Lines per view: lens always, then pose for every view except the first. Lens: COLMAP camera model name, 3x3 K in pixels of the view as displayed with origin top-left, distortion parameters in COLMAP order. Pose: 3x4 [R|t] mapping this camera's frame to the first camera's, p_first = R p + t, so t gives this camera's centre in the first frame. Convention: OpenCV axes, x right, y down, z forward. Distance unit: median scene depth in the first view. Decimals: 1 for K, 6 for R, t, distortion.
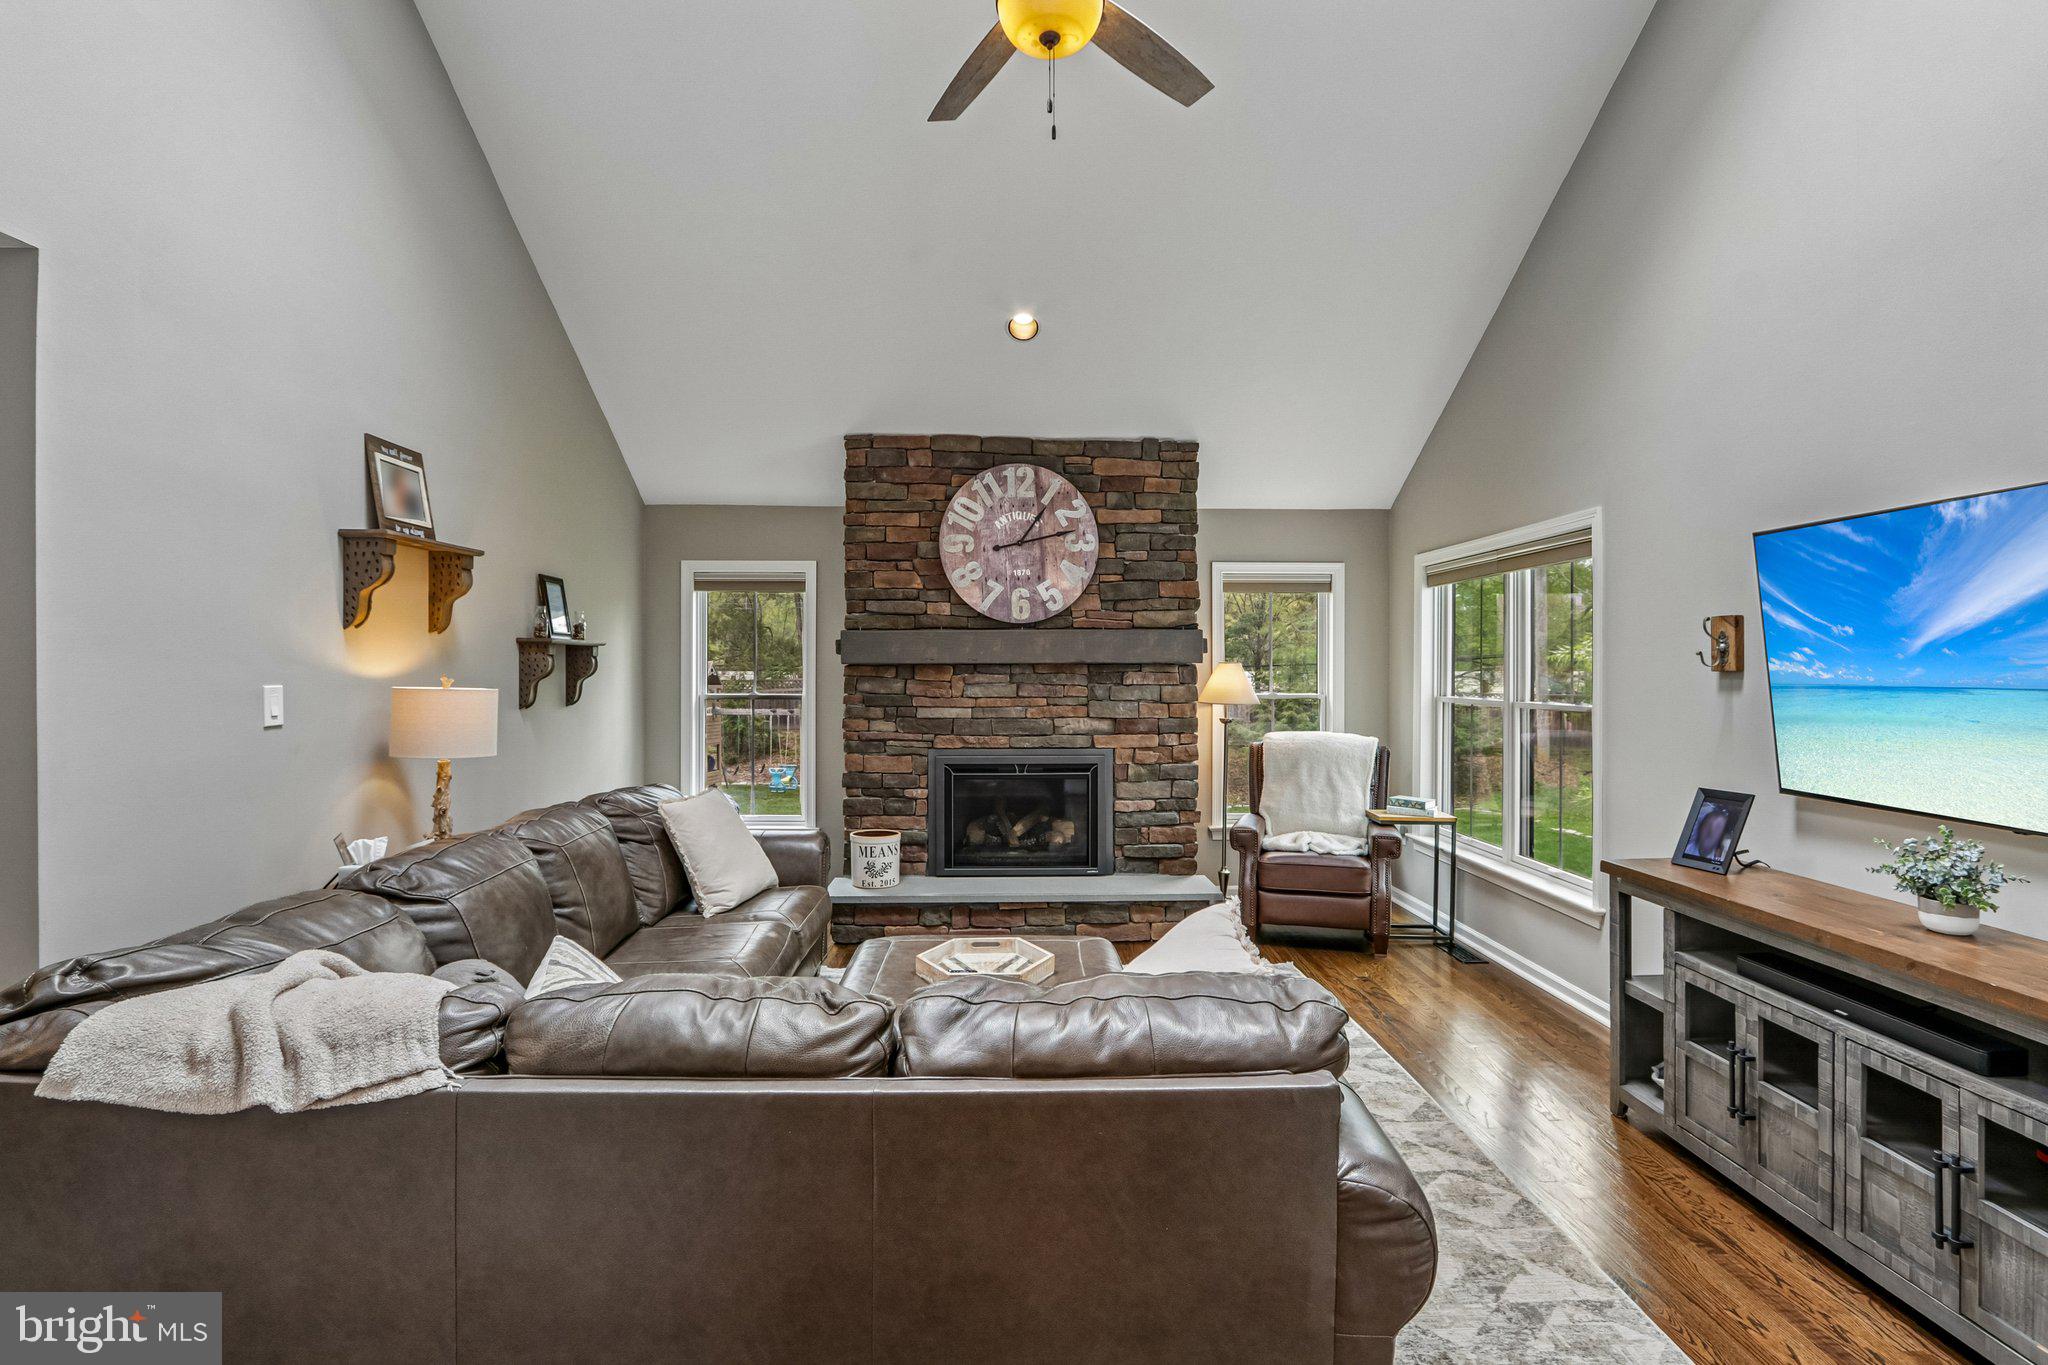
lens RADIAL K [[980.9, 0, 1074.8], [0, 980.9, 673.5], [0, 0, 1]] dist [-0.021415, 0.007732]
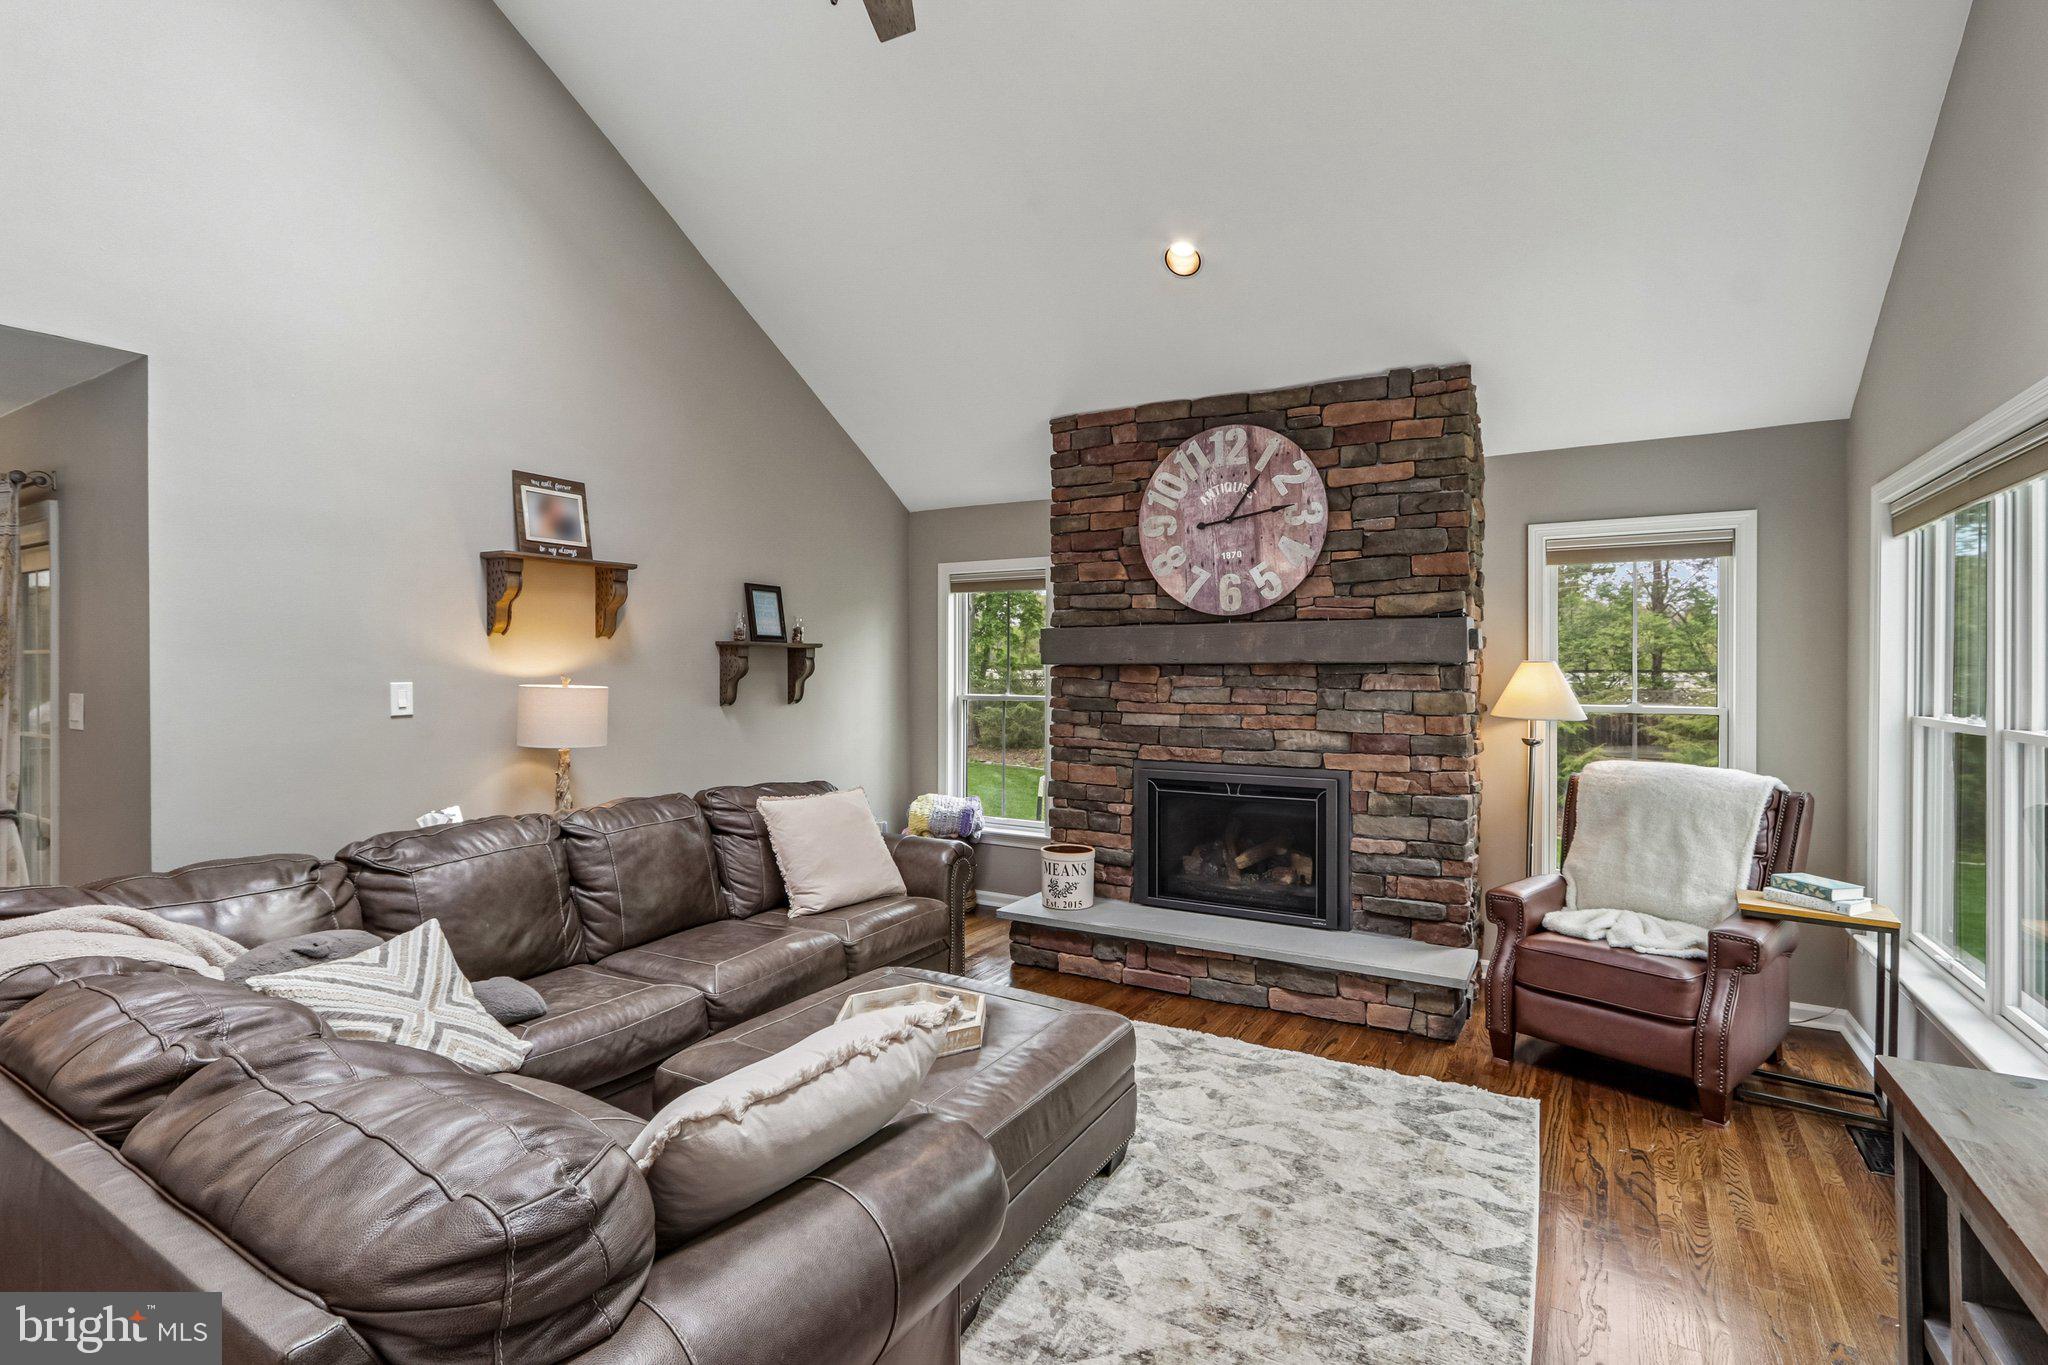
lens RADIAL K [[980.9, 0, 1021.5], [0, 980.9, 673.4], [0, 0, 1]] dist [-0.021415, 0.007732]
pose [[0.832628, 0.003667, -0.553820, 0.259524], [-0.003977, 0.999992, 0.000641, -0.001557], [0.553818, 0.001669, 0.832636, 0.204190]]
